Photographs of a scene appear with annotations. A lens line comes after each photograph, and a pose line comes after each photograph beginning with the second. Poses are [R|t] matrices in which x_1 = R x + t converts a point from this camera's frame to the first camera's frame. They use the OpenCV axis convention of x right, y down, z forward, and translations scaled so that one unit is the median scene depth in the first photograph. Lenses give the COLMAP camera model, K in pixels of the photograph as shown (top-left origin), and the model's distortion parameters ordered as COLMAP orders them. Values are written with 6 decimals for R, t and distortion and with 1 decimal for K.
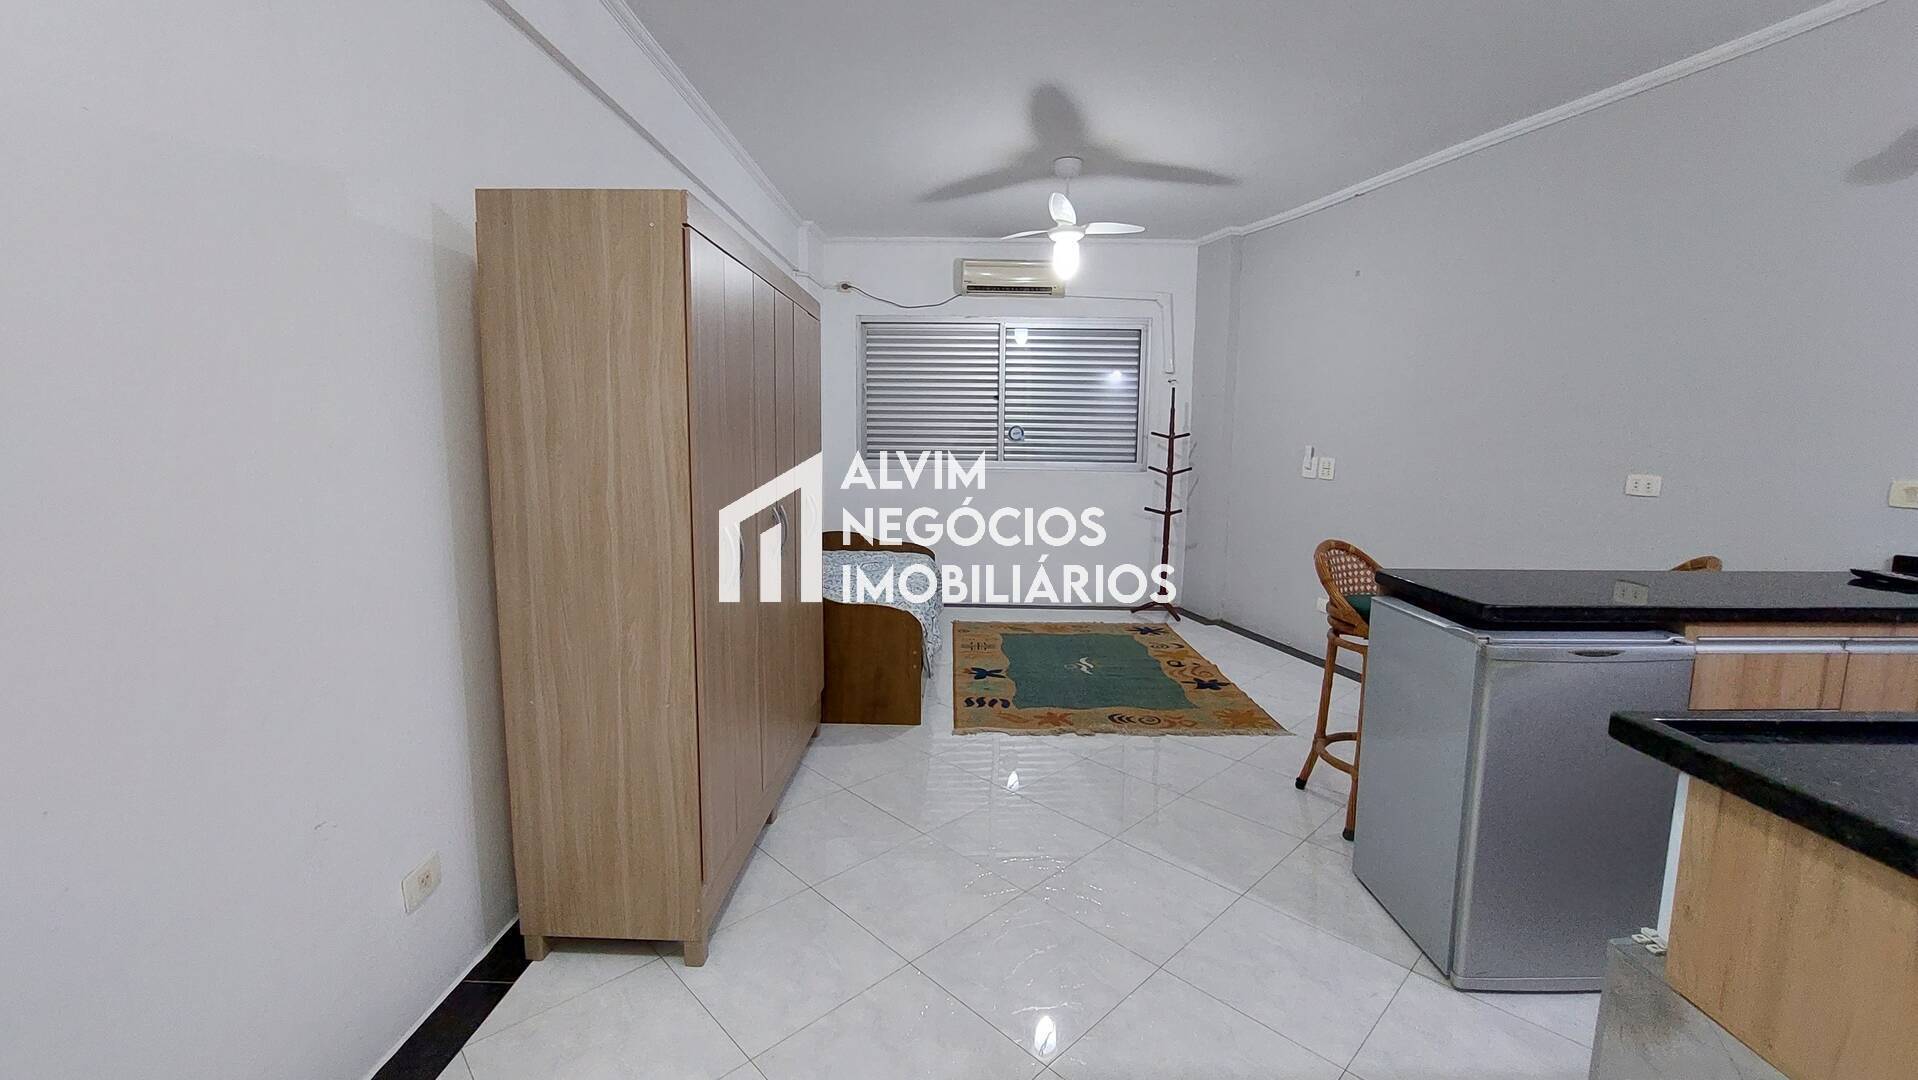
lens RADIAL K [[775.6, 0, 959.0], [0, 775.6, 540.0], [0, 0, 1]] dist [0.000213, 0.000162]
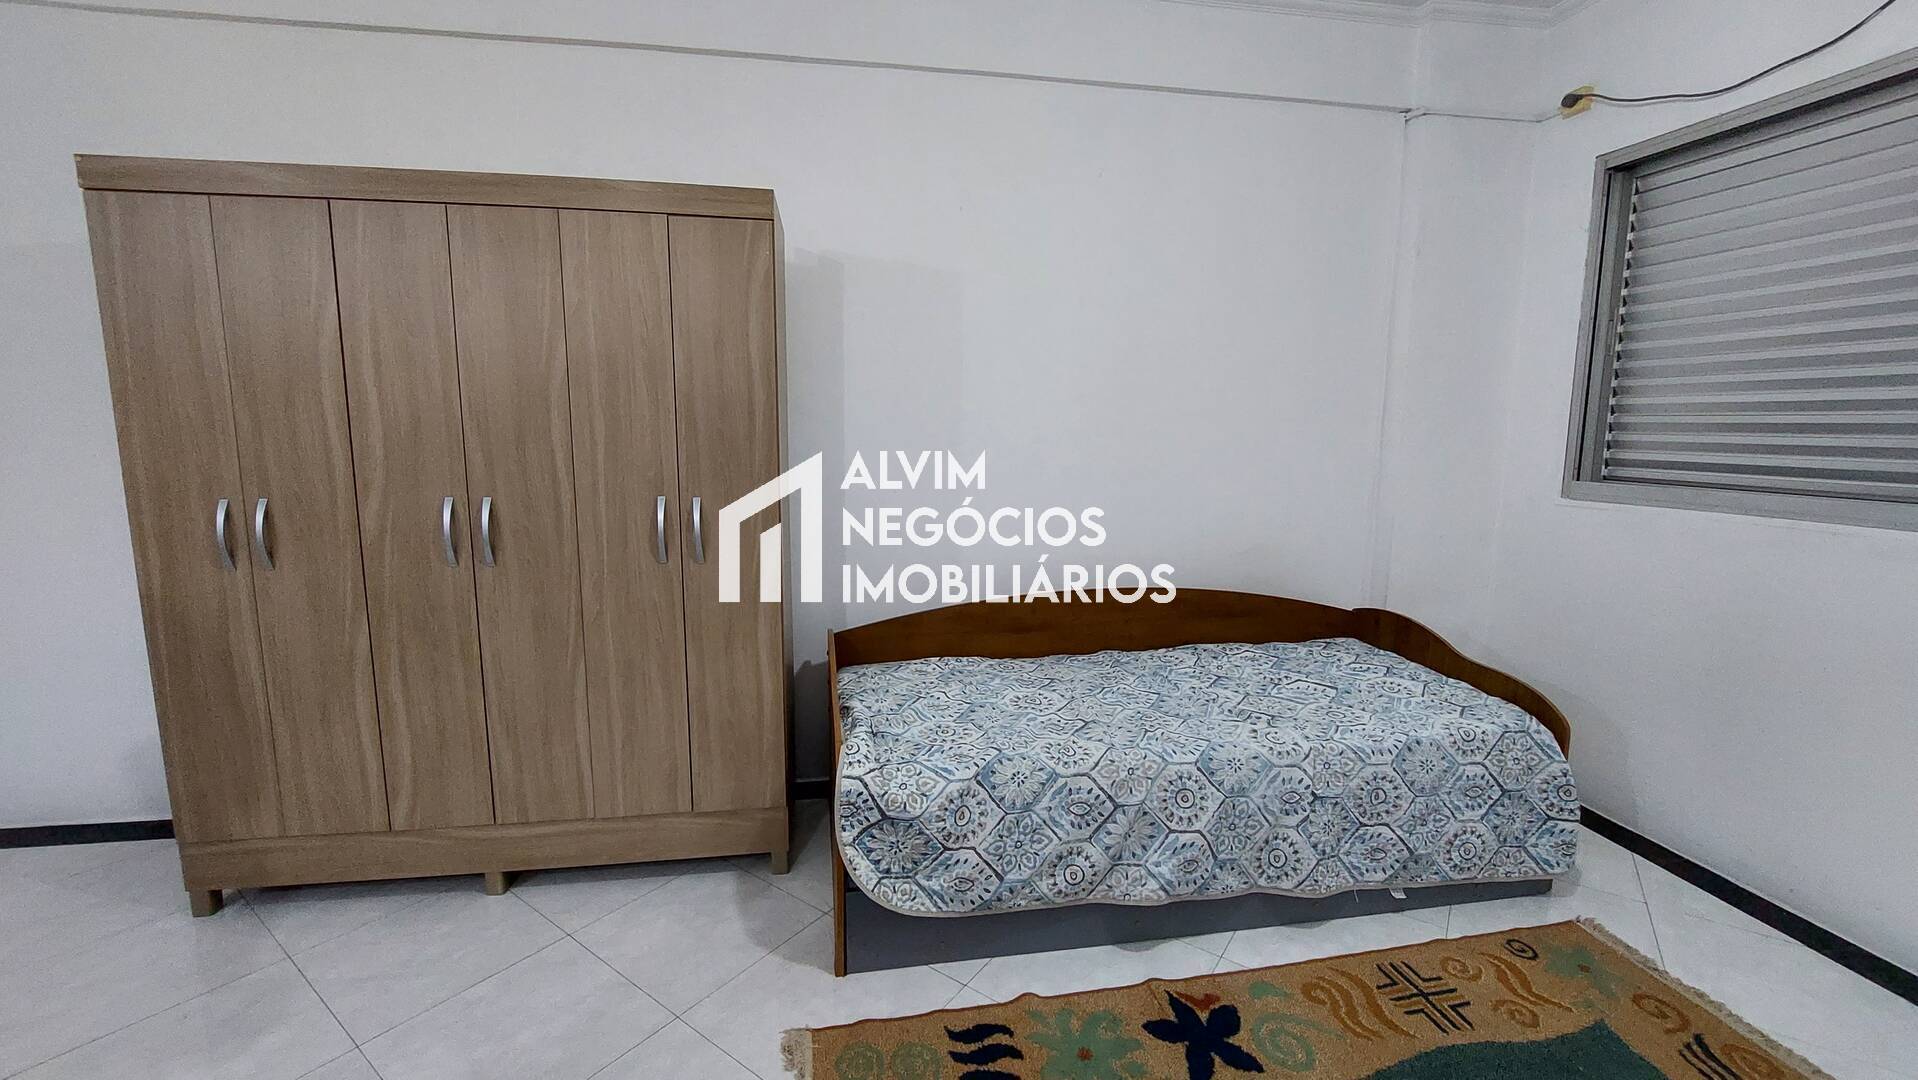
lens RADIAL K [[775.1, 0, 956.6], [0, 775.1, 535.9], [0, 0, 1]] dist [-0.009011, -0.003617]
pose [[0.178571, 0.136016, -0.974480, 0.402405], [-0.142601, 0.983520, 0.111147, -0.110380], [0.973539, 0.119115, 0.195024, 0.899610]]
